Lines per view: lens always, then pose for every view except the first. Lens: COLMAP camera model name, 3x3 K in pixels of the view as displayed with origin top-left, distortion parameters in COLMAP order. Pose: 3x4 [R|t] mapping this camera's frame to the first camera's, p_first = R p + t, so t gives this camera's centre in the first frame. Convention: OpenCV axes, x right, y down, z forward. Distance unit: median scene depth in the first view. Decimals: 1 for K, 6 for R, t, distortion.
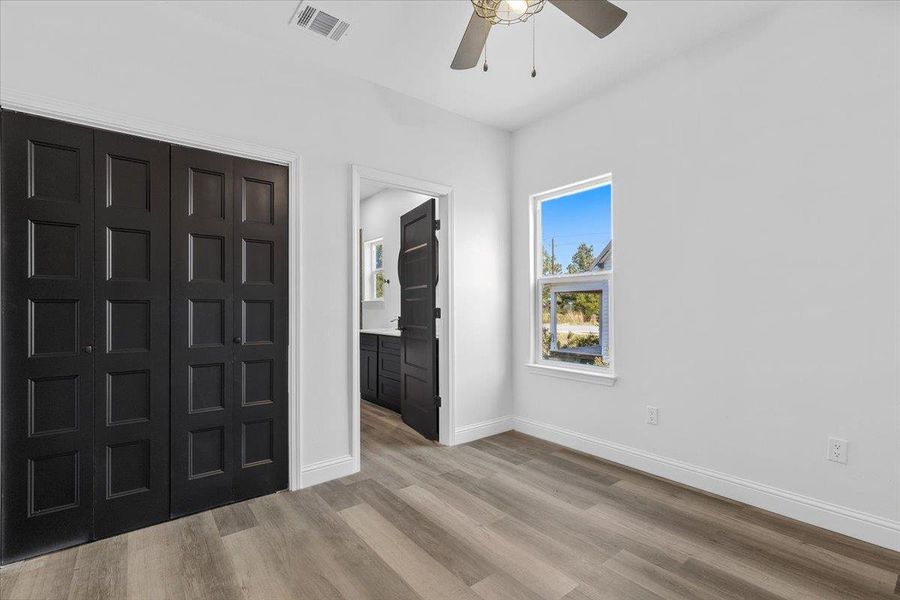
lens RADIAL K [[408.6, 0, 456.2], [0, 408.6, 304.7], [0, 0, 1]] dist [0.003741, 0.001200]
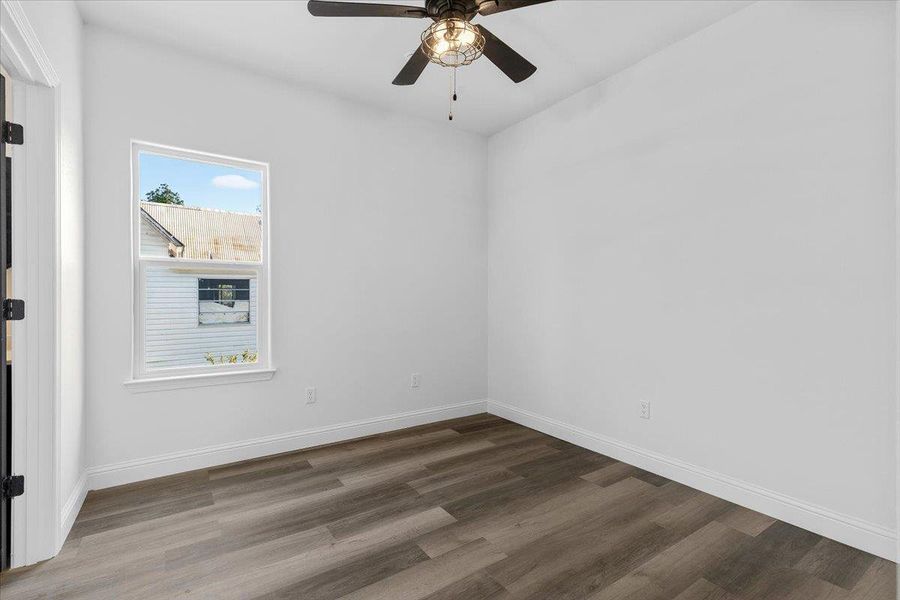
lens RADIAL K [[408.6, 0, 456.2], [0, 408.6, 301.2], [0, 0, 1]] dist [0.003741, 0.001200]
pose [[0.066612, 0.004290, 0.997770, -0.595255], [-0.007189, 0.999967, -0.003819, 0.009154], [-0.997753, -0.006918, 0.066640, 0.496218]]
